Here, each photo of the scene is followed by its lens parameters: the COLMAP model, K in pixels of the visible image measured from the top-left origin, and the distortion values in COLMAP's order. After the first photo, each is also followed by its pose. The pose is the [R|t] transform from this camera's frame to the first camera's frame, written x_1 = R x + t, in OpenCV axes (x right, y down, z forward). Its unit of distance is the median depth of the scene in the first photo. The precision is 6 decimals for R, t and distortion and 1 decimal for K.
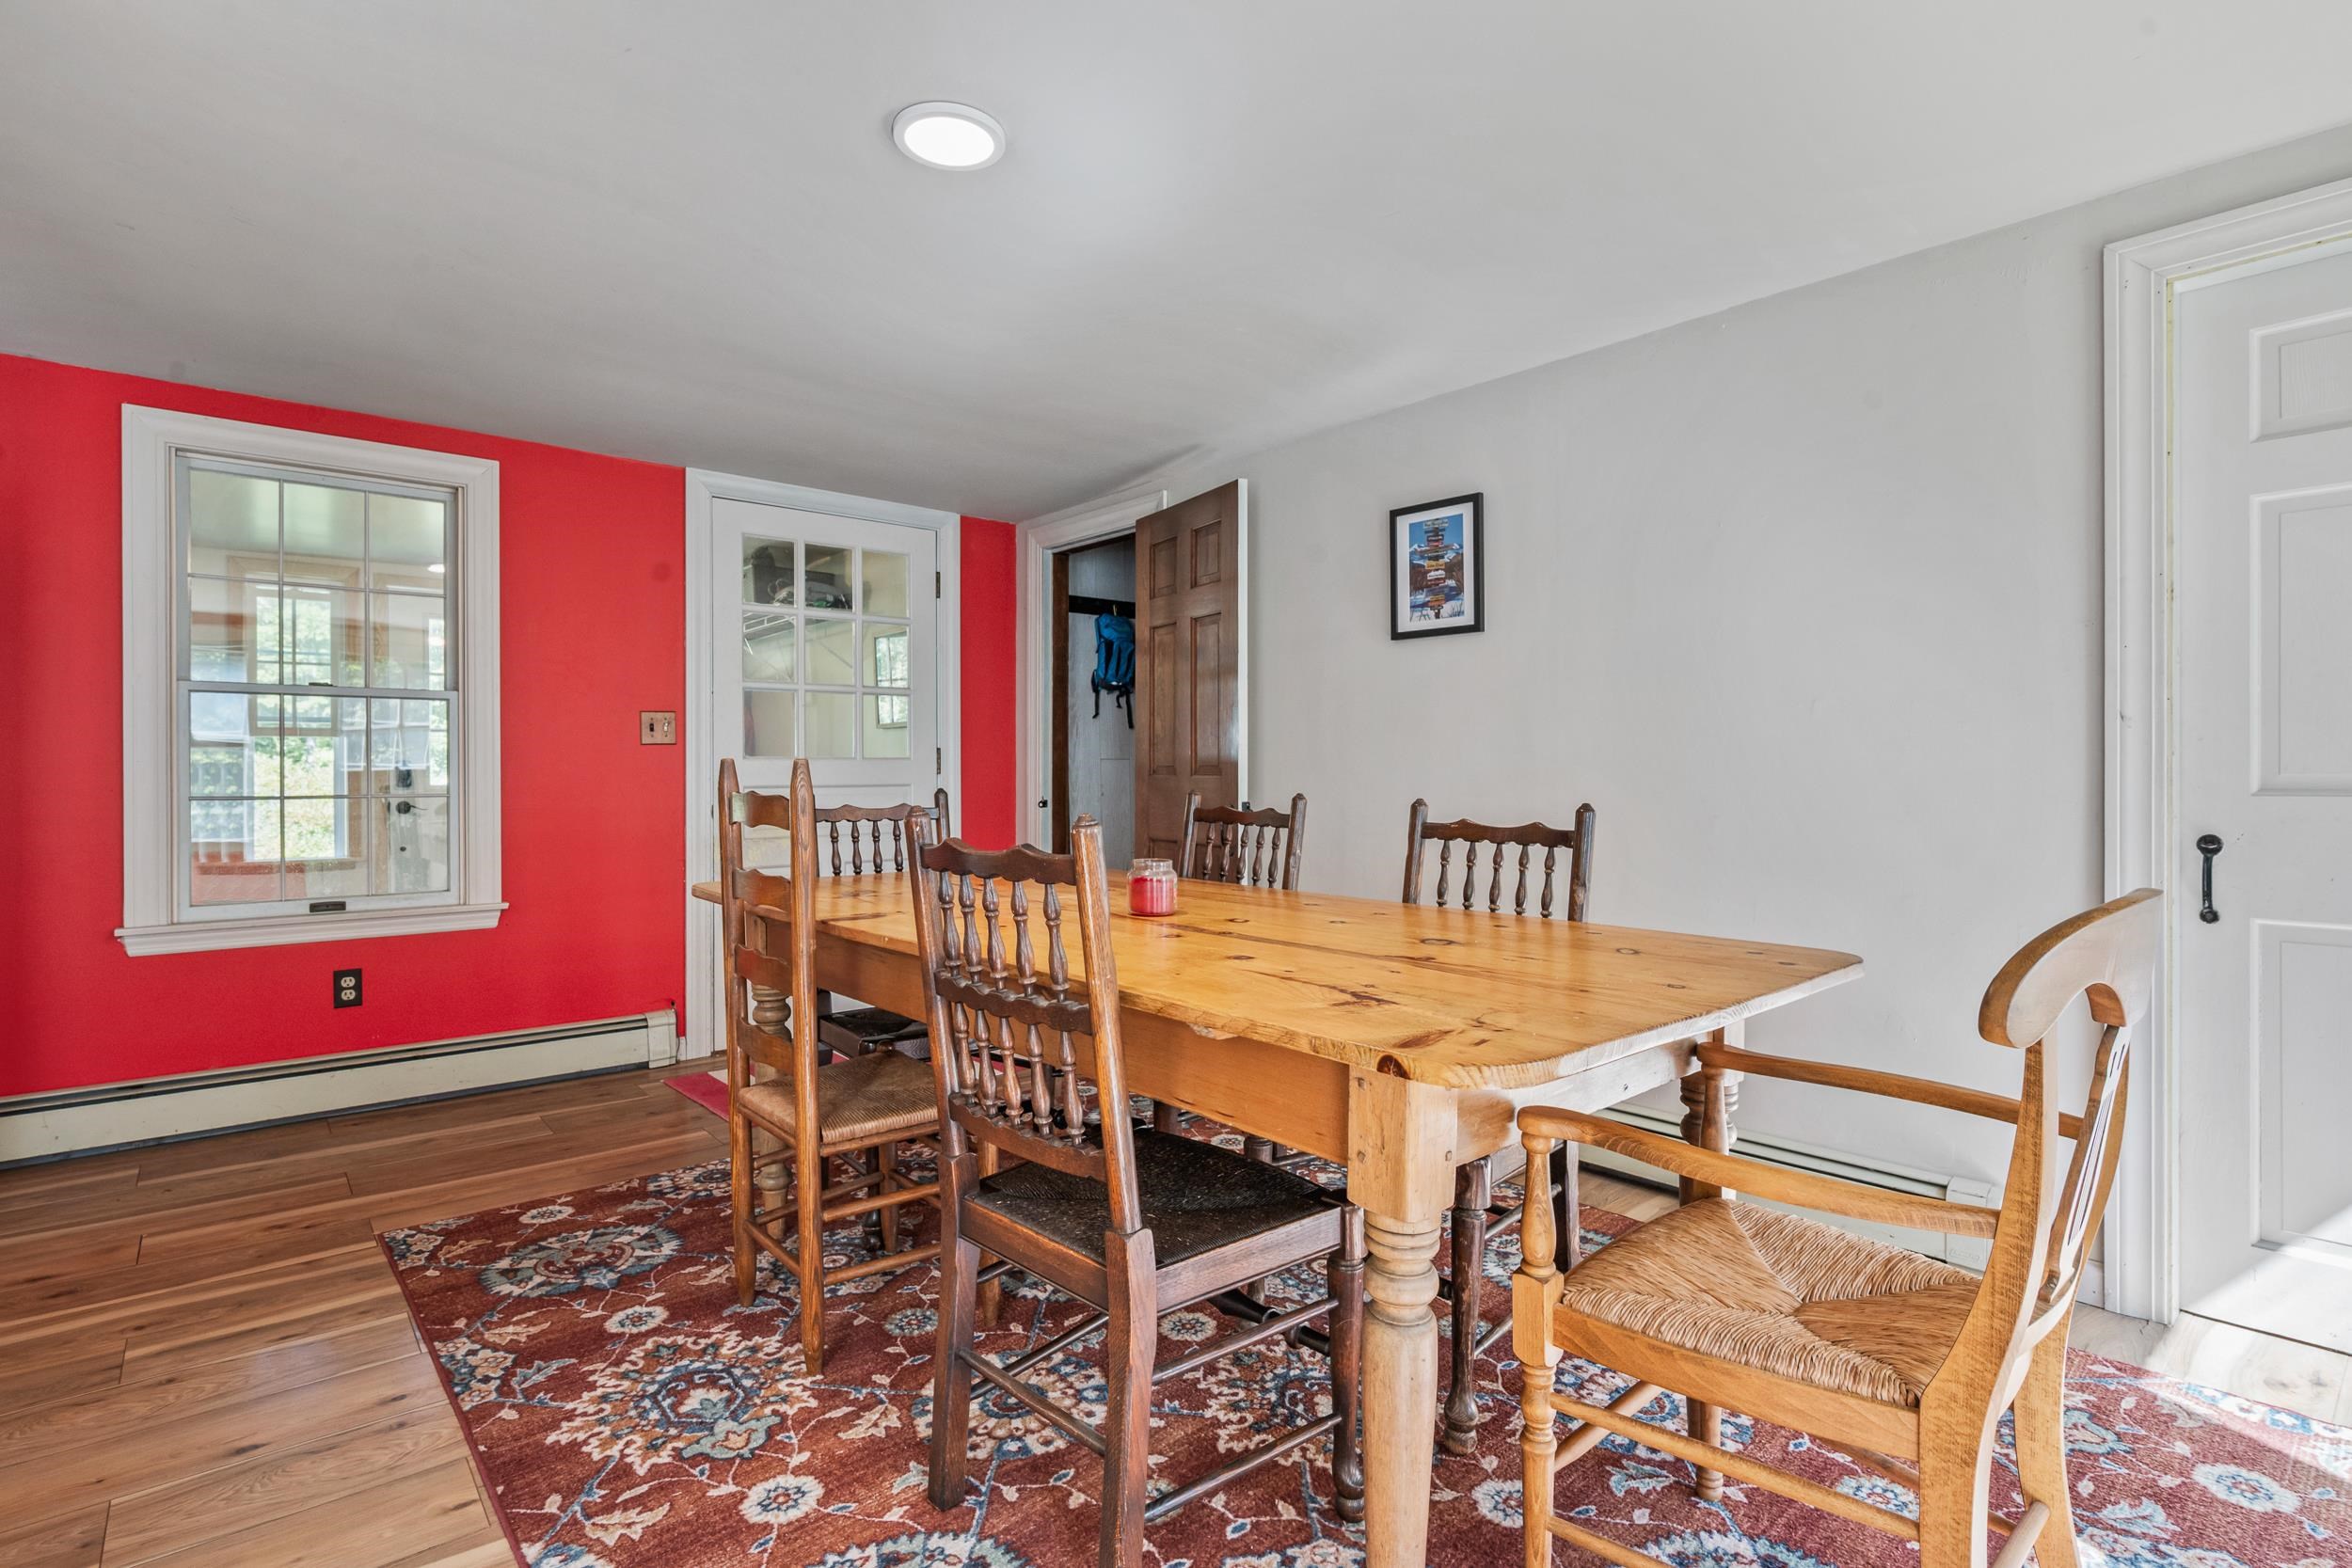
lens RADIAL K [[1129.4, 0, 1185.1], [0, 1129.4, 772.9], [0, 0, 1]] dist [-0.004076, -0.000314]
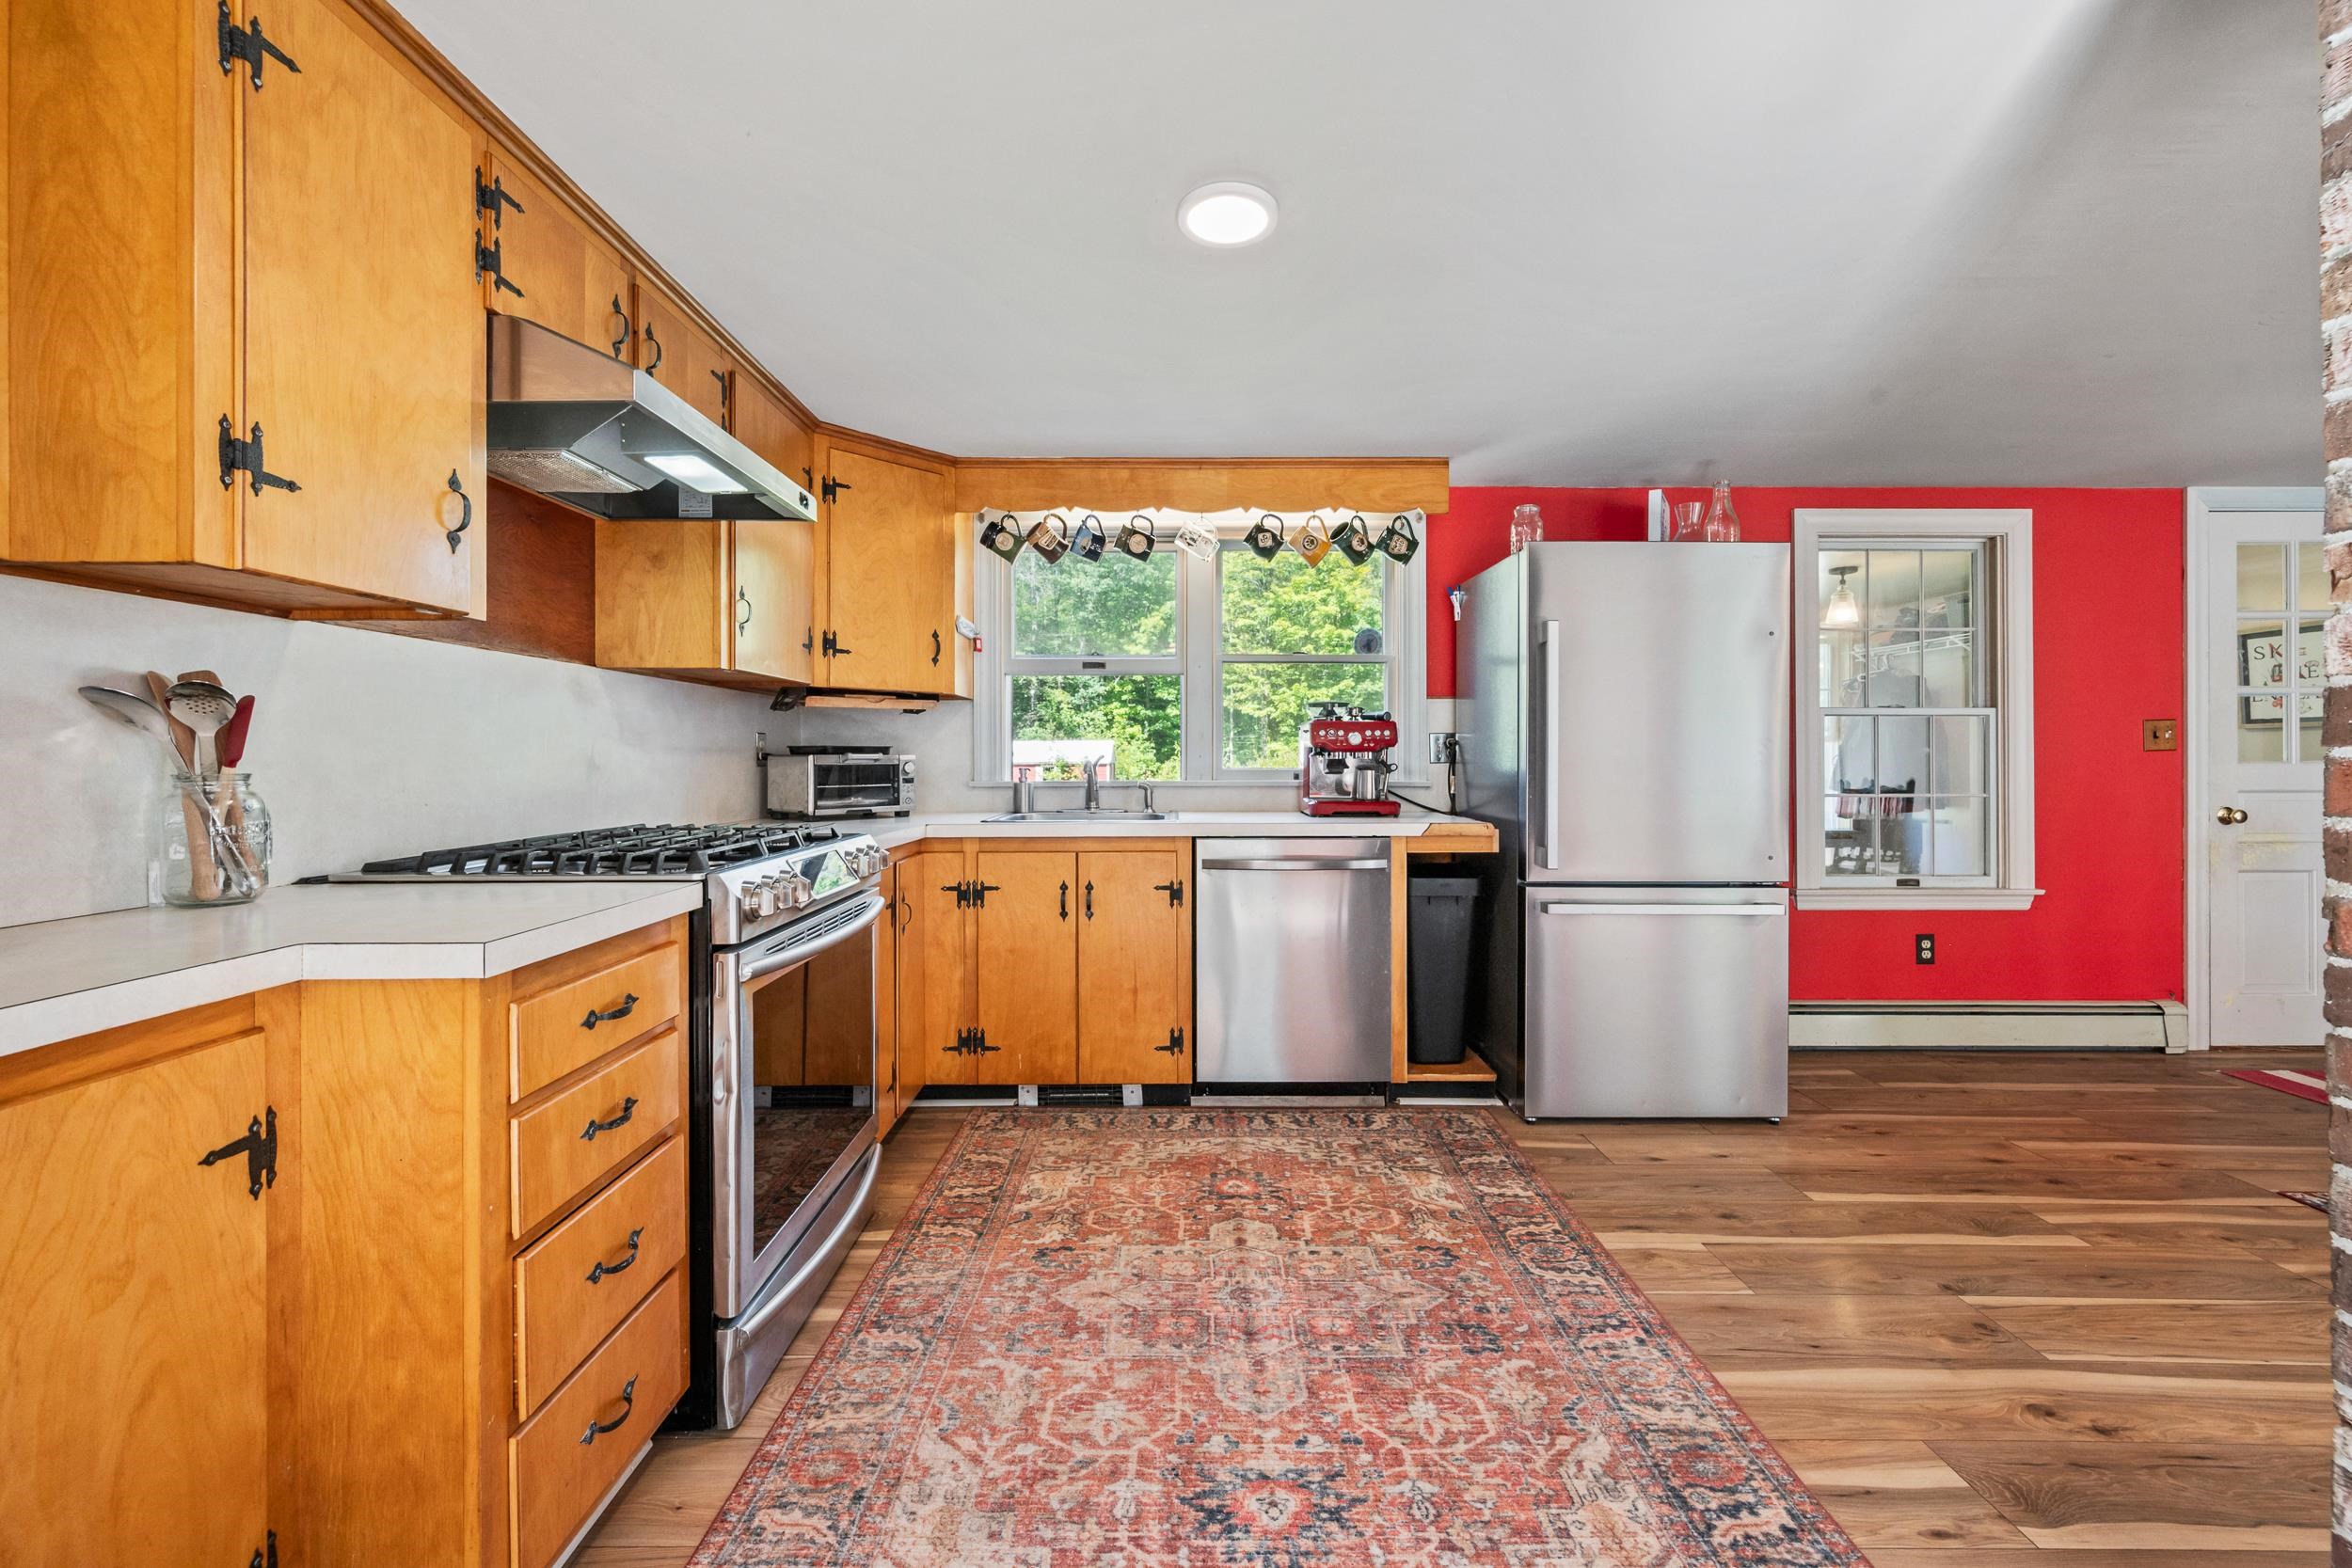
lens RADIAL K [[932.1, 0, 1177.6], [0, 932.1, 757.2], [0, 0, 1]] dist [0.001714, 0.000020]
pose [[0.757684, 0.000648, -0.652622, -0.830319], [-0.002298, 0.999996, -0.001675, -0.021530], [0.652618, 0.002768, 0.757682, -0.387658]]
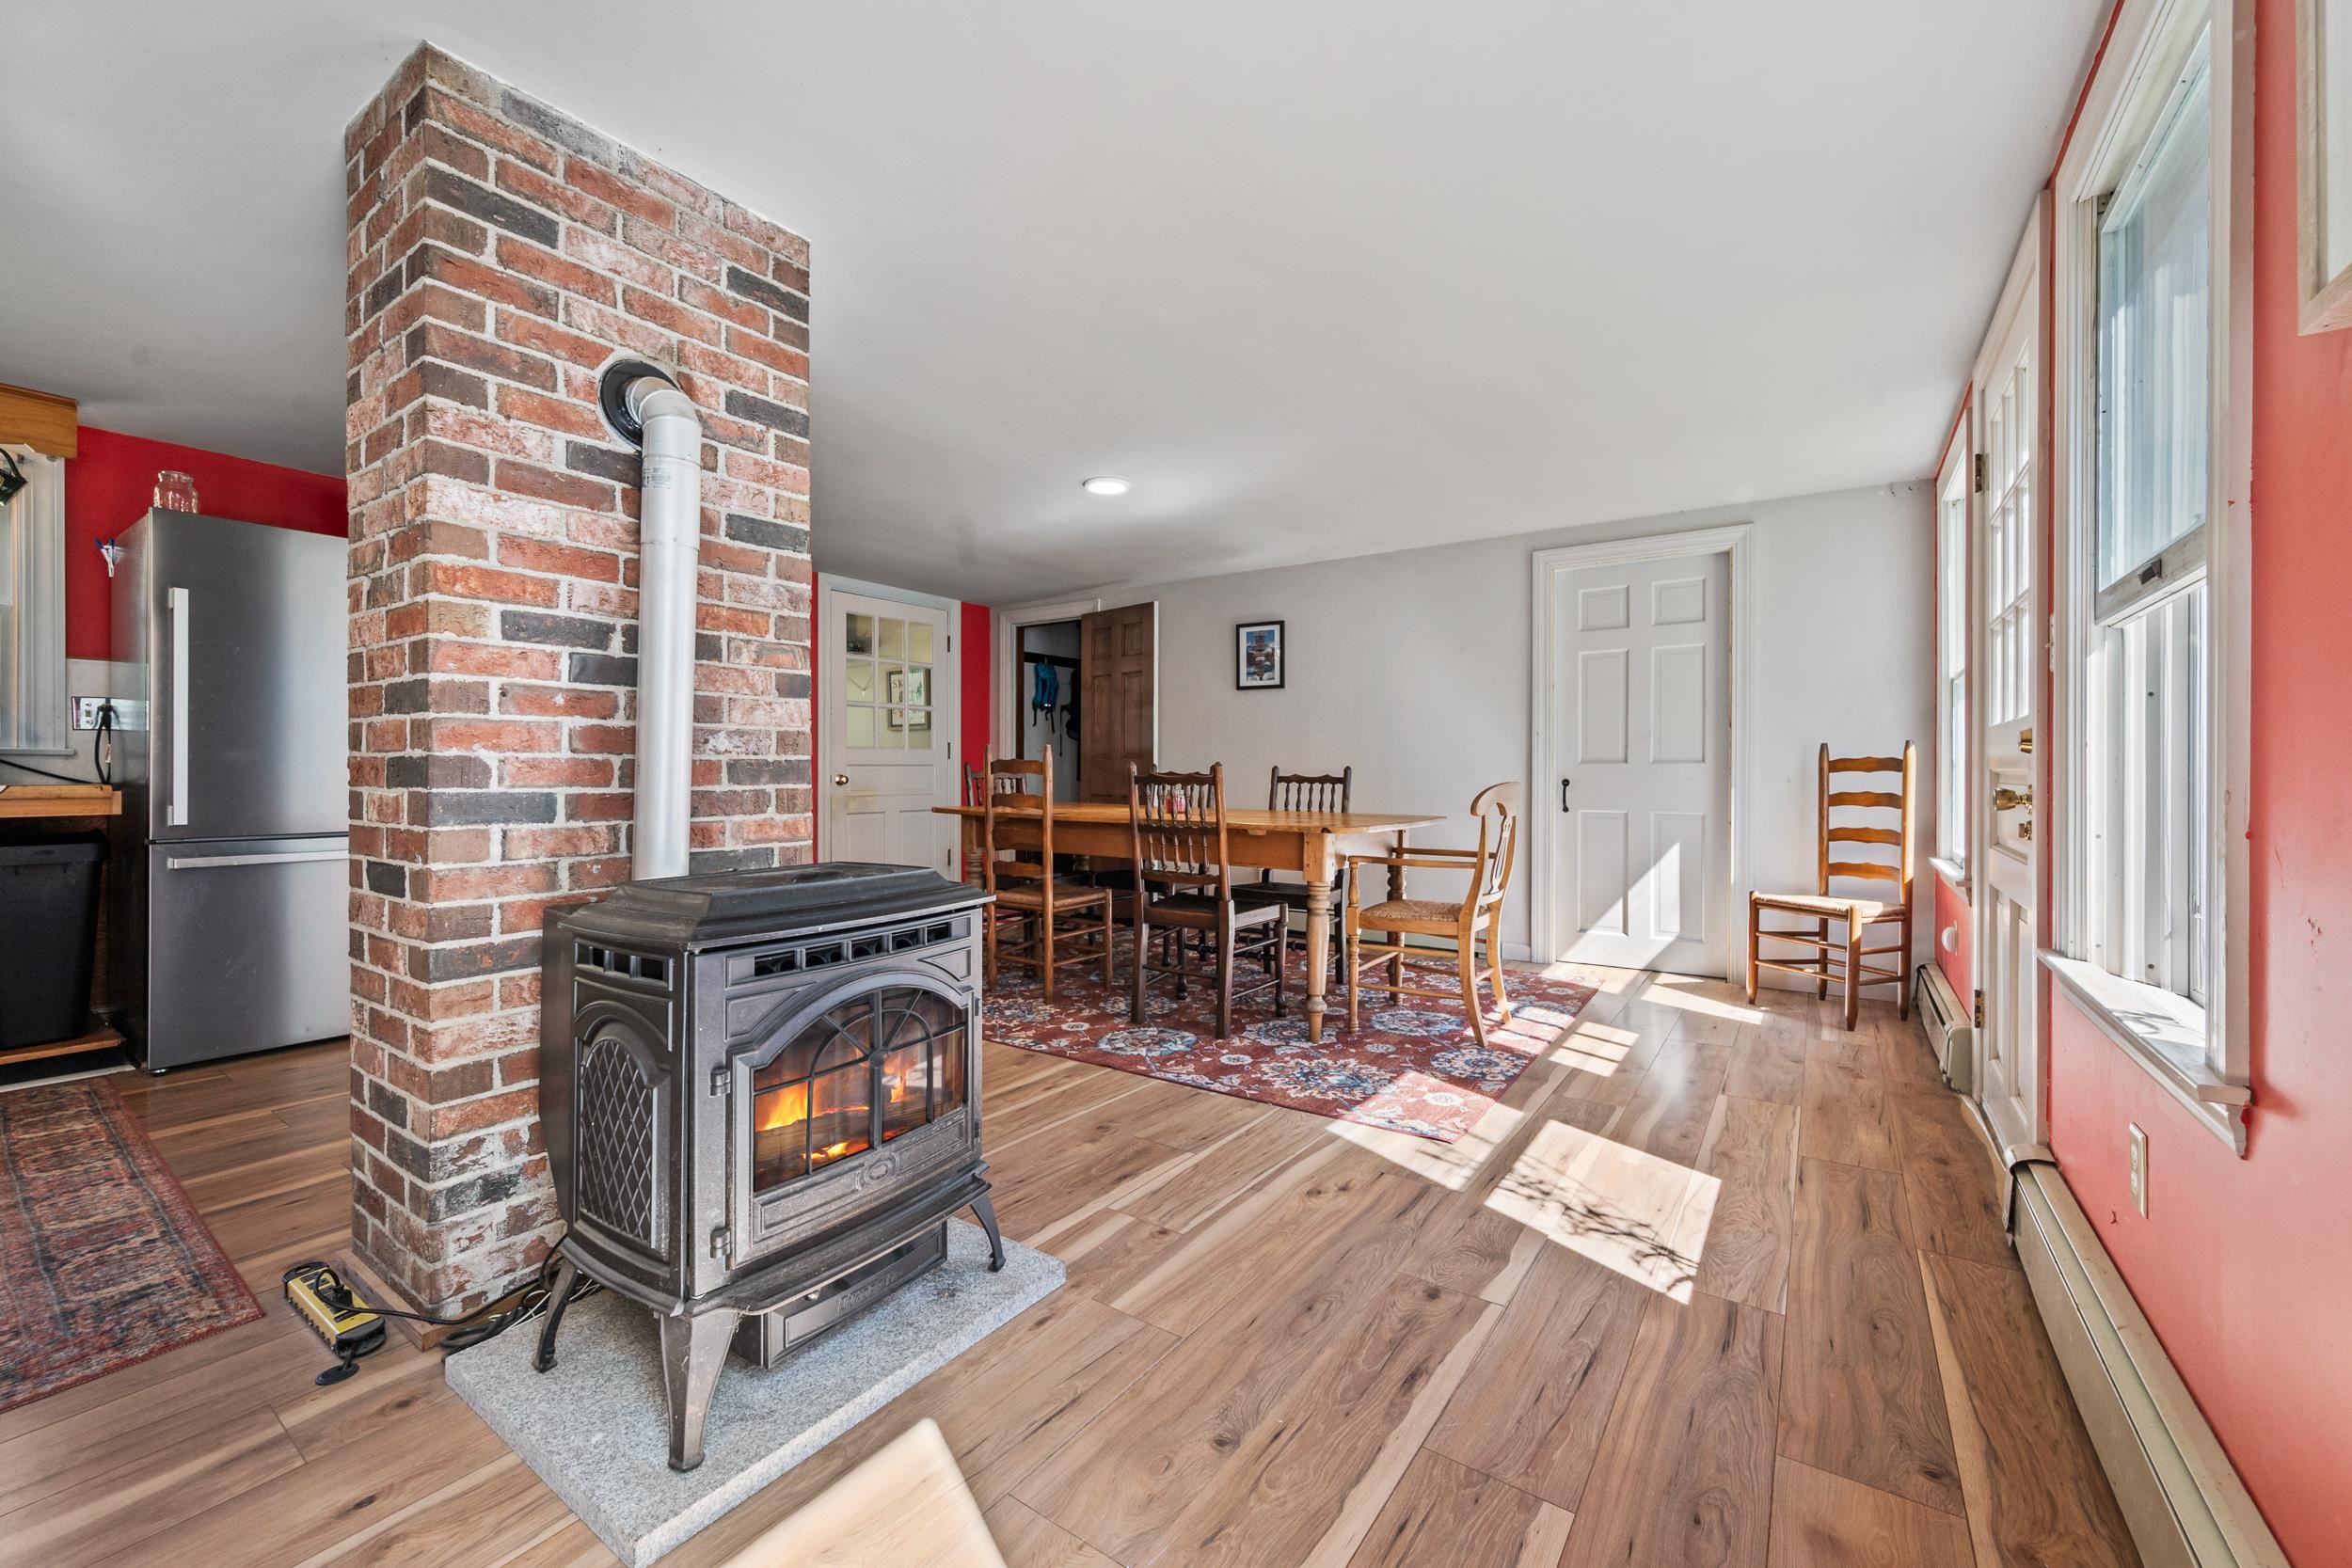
lens RADIAL K [[924.8, 0, 1182.4], [0, 924.8, 769.2], [0, 0, 1]] dist [0.000337, 0.000220]
pose [[0.968686, 0.004029, 0.248255, -0.367503], [-0.003783, 0.999992, -0.001465, 0.027864], [-0.248259, 0.000480, 0.968694, -0.644093]]
